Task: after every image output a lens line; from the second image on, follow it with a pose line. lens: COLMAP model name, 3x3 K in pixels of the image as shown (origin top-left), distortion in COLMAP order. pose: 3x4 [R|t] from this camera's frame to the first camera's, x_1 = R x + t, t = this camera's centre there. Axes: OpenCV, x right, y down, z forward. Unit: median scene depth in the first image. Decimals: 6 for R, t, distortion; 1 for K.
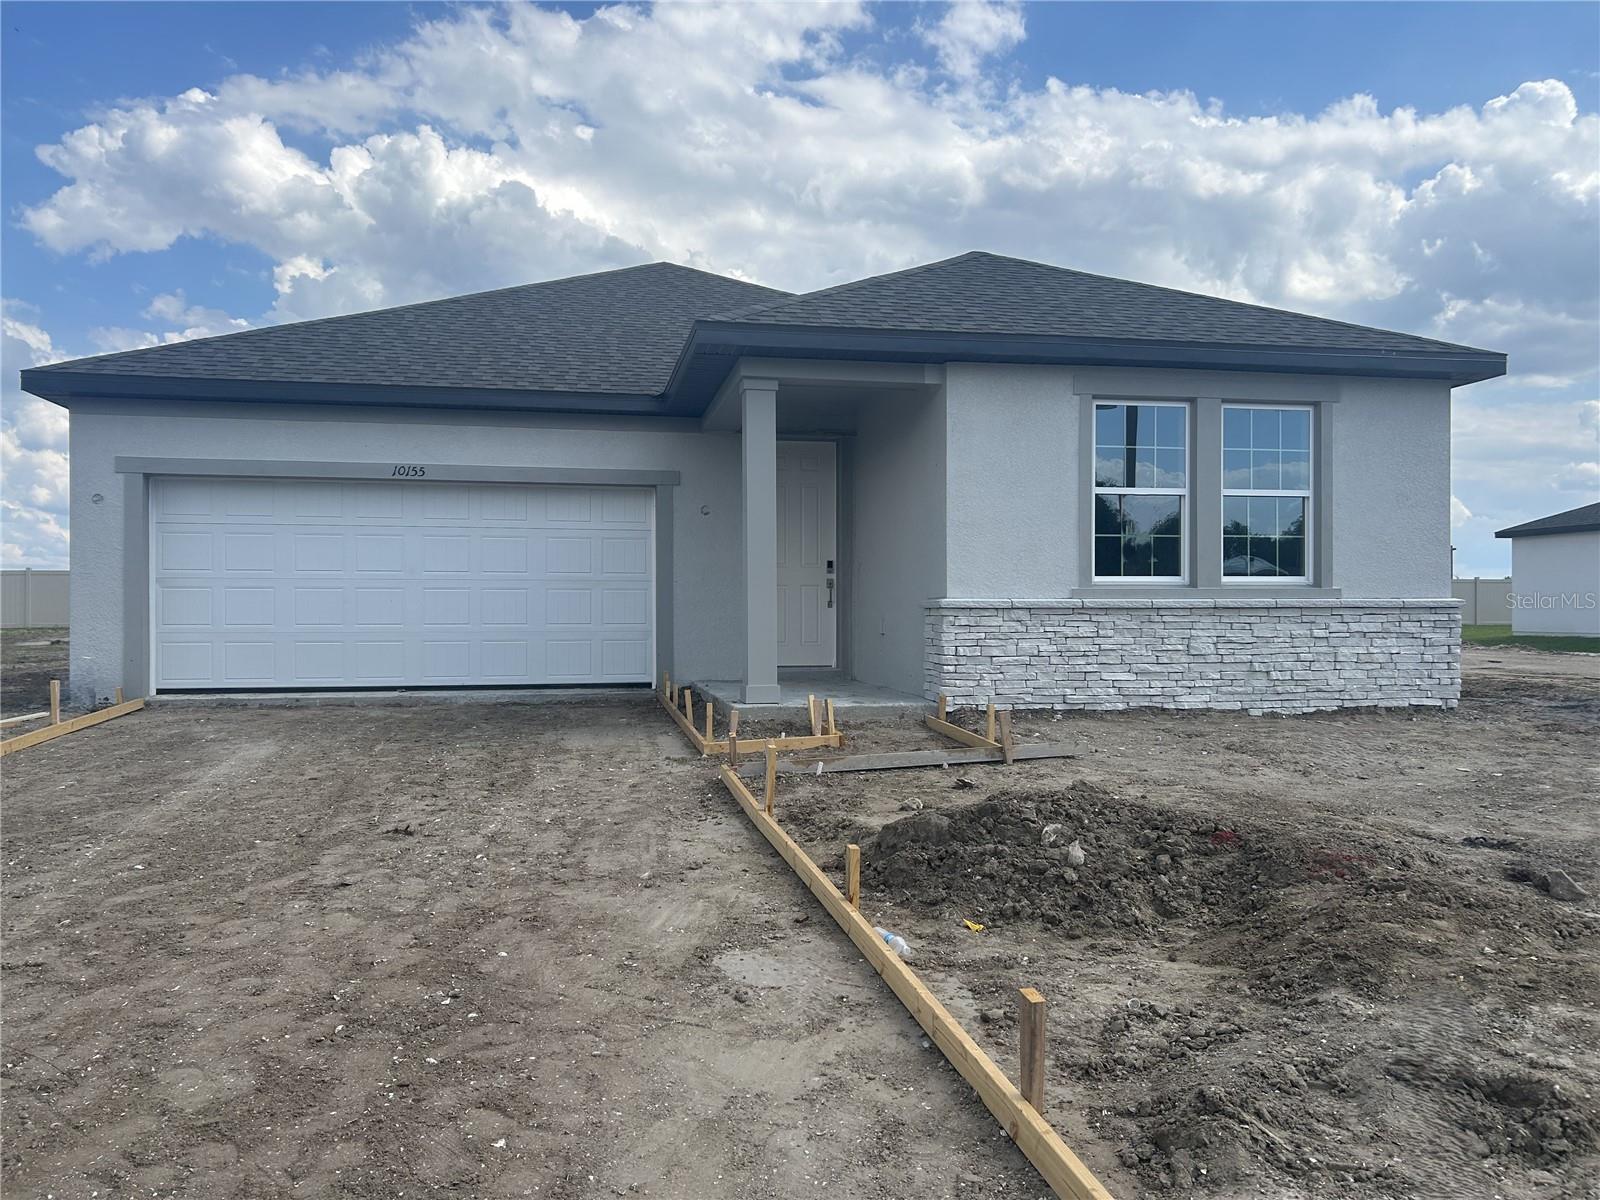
lens RADIAL K [[1201.8, 0, 792.4], [0, 1201.8, 598.6], [0, 0, 1]] dist [0.039997, -0.038209]
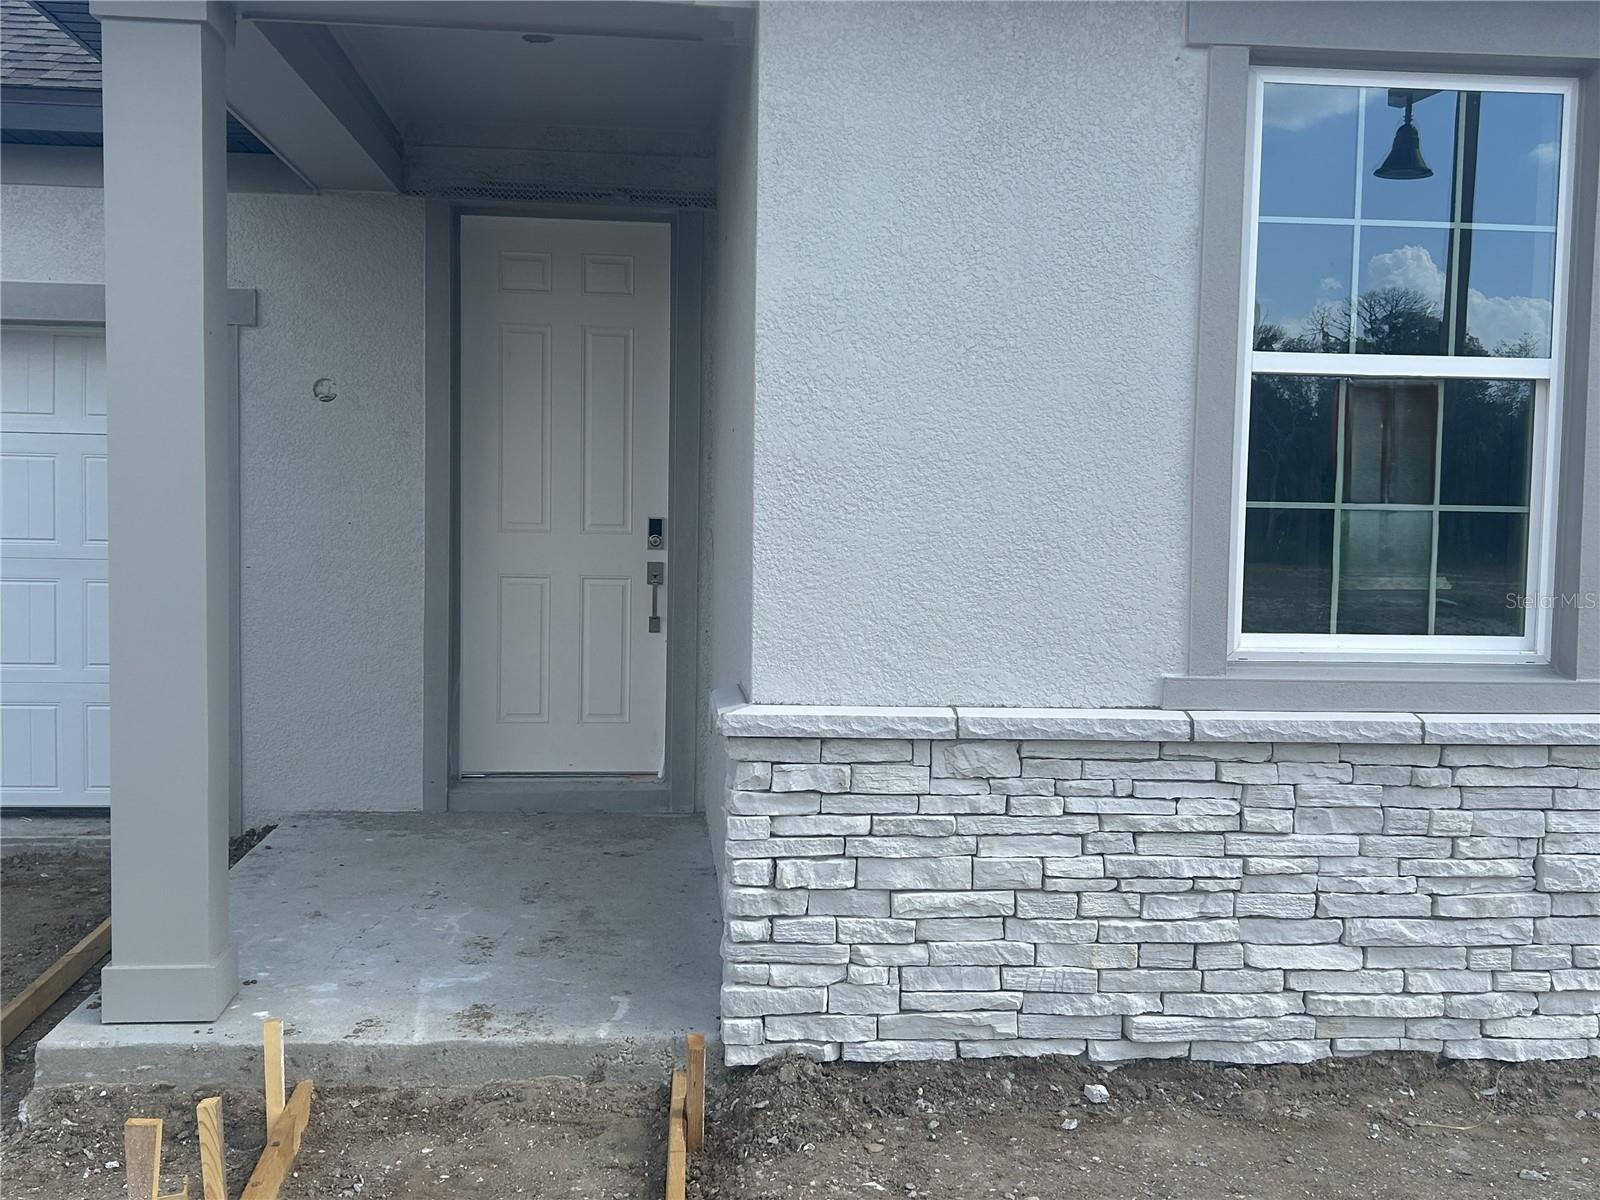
lens RADIAL K [[1798.6, 0, 806.7], [0, 1798.6, 610.5], [0, 0, 1]] dist [0.015305, 0.000000]
pose [[0.996182, 0.022332, -0.084394, 0.176200], [-0.016837, 0.997725, 0.065276, -0.053466], [0.085660, -0.063606, 0.994292, 0.519240]]
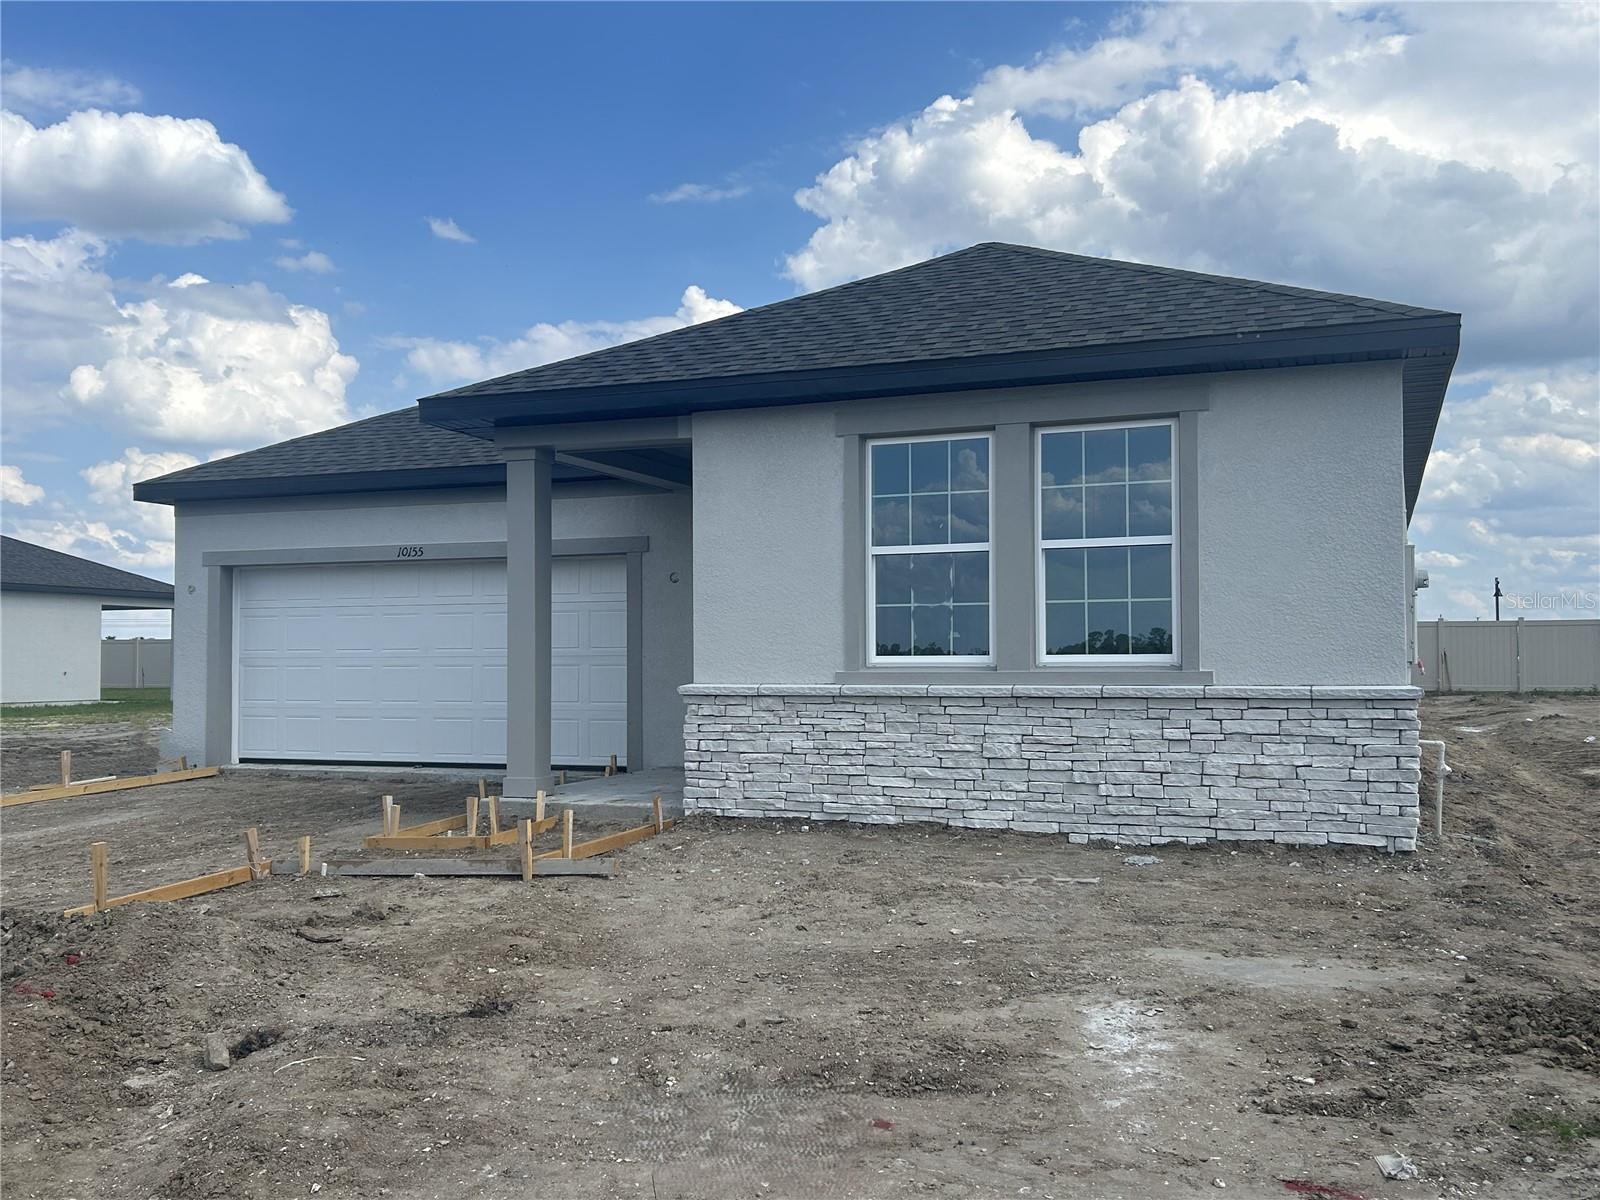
lens RADIAL K [[1451.6, 0, 741.0], [0, 1451.6, 607.2], [0, 0, 1]] dist [0.070794, 0.000000]
pose [[0.846187, -0.023116, -0.532384, 0.691158], [0.007672, 0.999484, -0.031202, -0.021585], [0.532831, 0.022318, 0.845927, 0.128845]]
